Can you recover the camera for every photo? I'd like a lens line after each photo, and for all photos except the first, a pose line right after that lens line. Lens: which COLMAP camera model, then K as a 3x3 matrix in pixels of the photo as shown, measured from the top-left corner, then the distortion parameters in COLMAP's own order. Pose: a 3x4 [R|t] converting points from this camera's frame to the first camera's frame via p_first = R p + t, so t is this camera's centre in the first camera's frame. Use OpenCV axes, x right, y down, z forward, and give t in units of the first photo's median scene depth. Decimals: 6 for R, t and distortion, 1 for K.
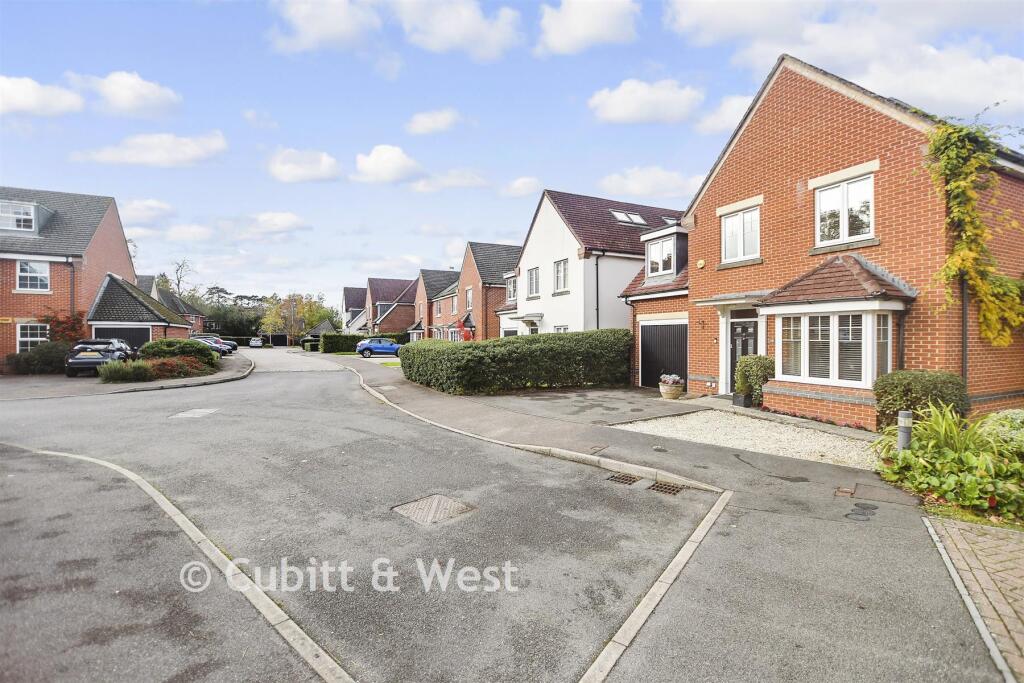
lens RADIAL K [[465.6, 0, 518.7], [0, 465.6, 338.2], [0, 0, 1]] dist [-0.024470, 0.006767]
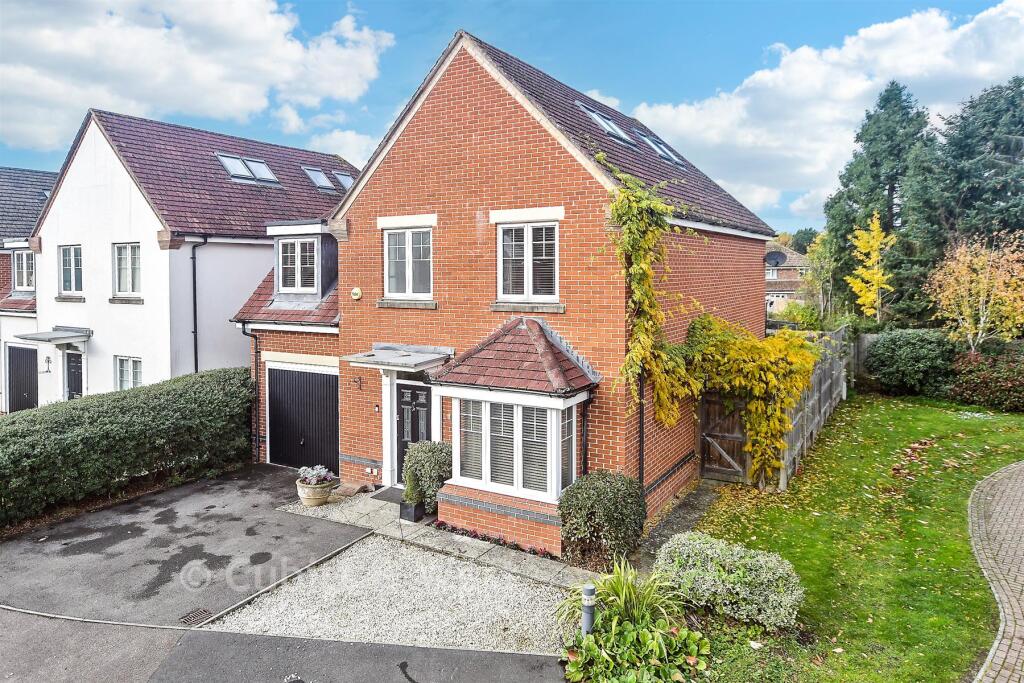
lens RADIAL K [[697.2, 0, 509.9], [0, 697.2, 341.2], [0, 0, 1]] dist [0.012282, 0.005148]
pose [[0.833507, -0.016846, 0.552251, 0.011449], [0.004001, 0.999693, 0.024456, -0.129284], [-0.552494, -0.018174, 0.833319, 0.011339]]
